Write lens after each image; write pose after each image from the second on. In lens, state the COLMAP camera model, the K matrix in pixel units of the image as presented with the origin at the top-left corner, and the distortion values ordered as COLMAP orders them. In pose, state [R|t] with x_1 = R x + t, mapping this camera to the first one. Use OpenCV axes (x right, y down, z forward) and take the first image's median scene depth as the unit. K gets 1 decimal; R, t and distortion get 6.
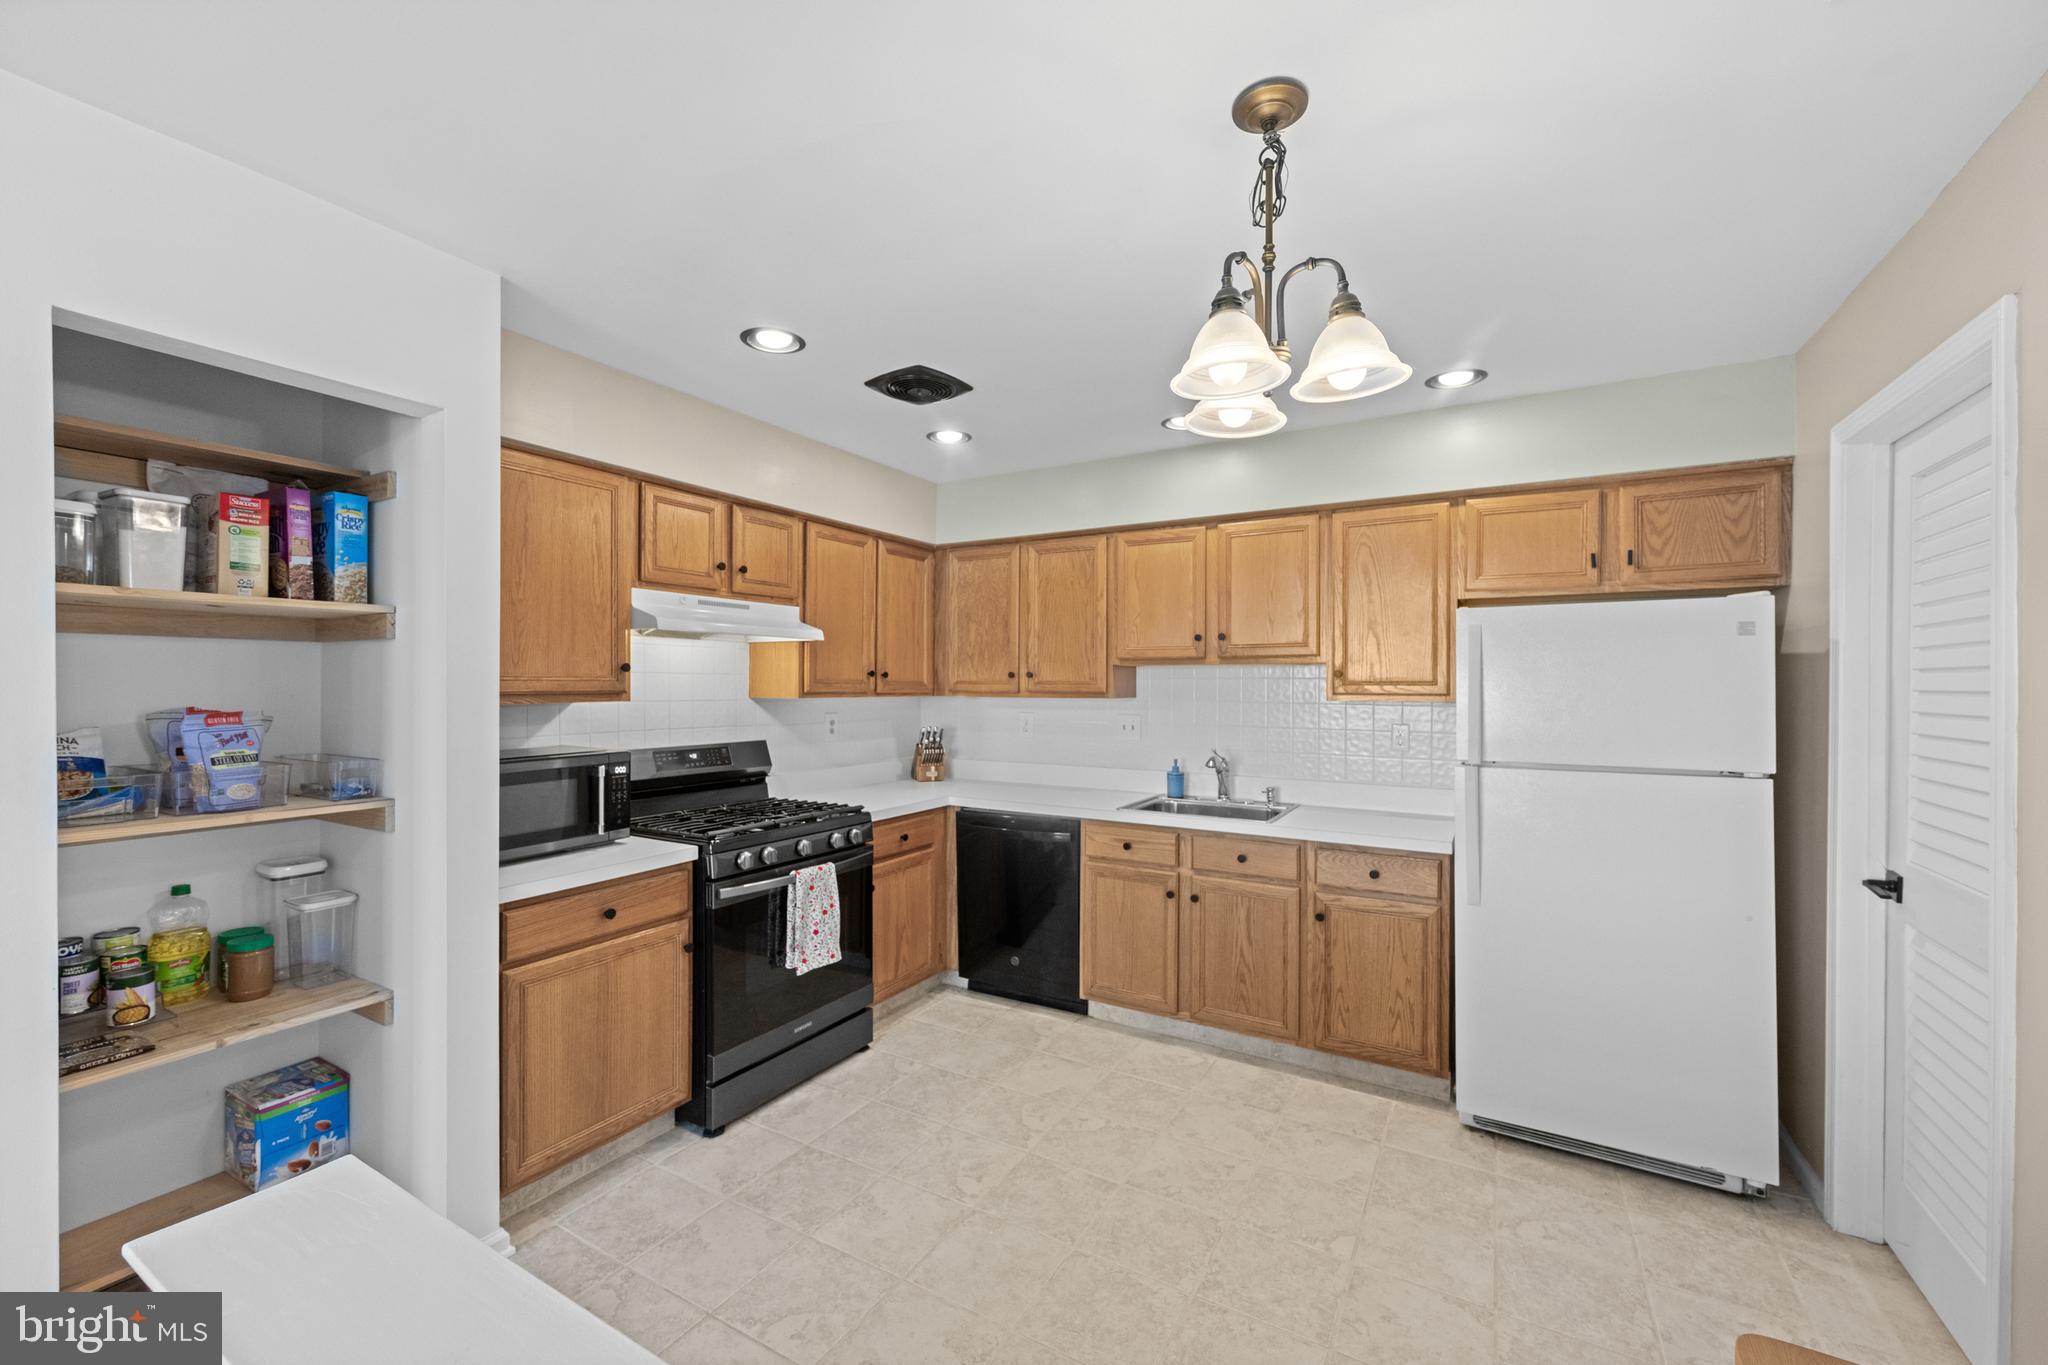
lens RADIAL K [[827.9, 0, 1025.2], [0, 827.9, 685.3], [0, 0, 1]] dist [-0.001019, -0.000197]
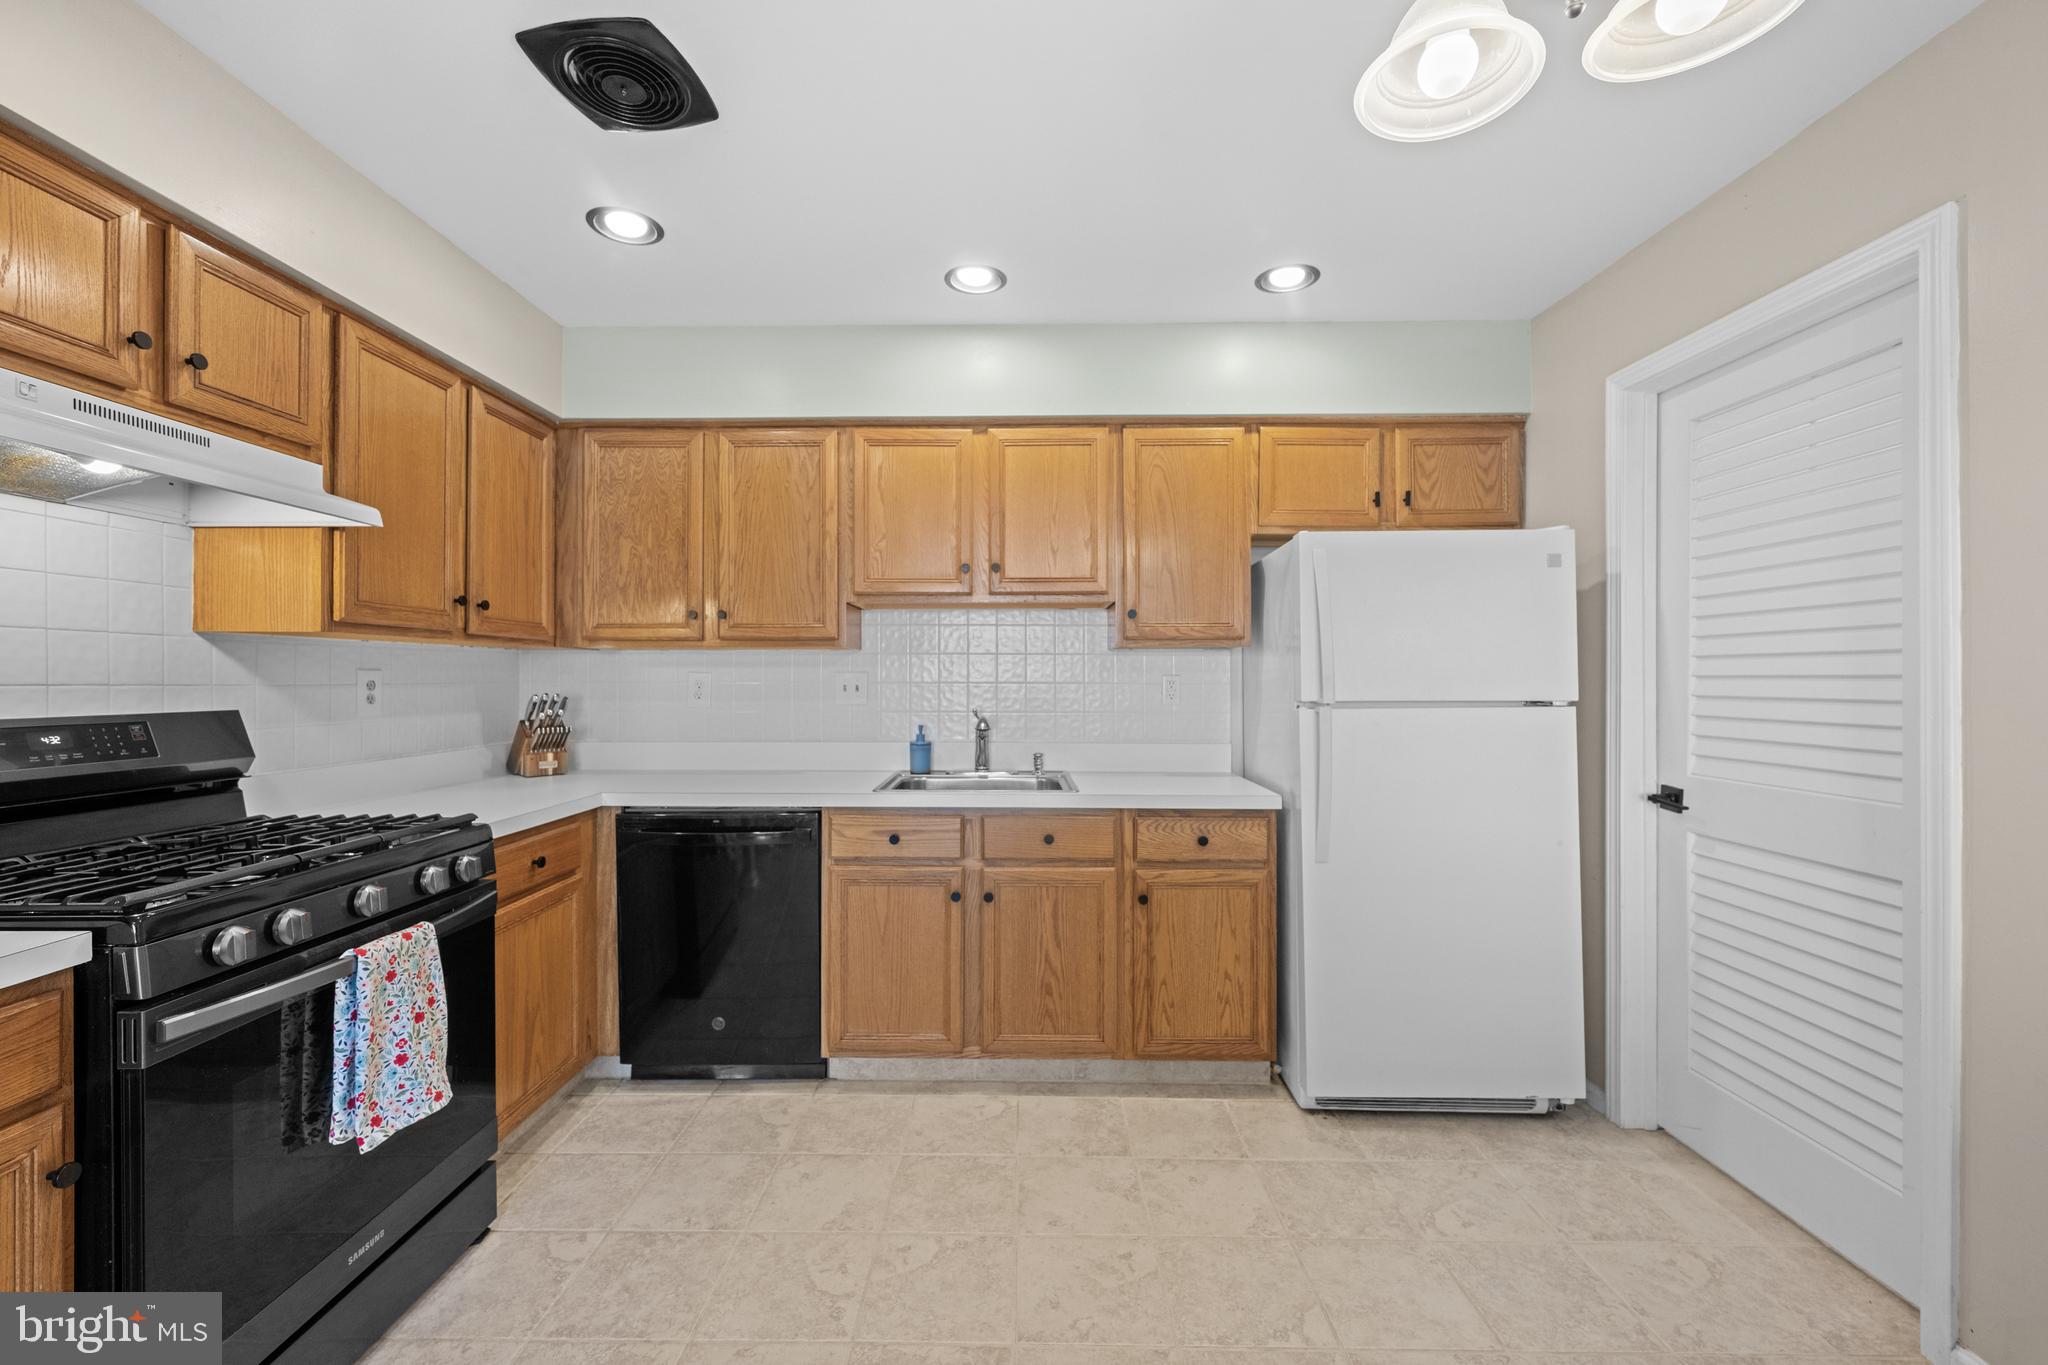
lens RADIAL K [[827.9, 0, 1018.1], [0, 827.9, 675.8], [0, 0, 1]] dist [-0.001019, -0.000197]
pose [[0.869606, -0.003311, 0.493735, -0.163010], [0.005136, 0.999984, -0.002339, 0.056232], [-0.493719, 0.004569, 0.869609, 0.335380]]
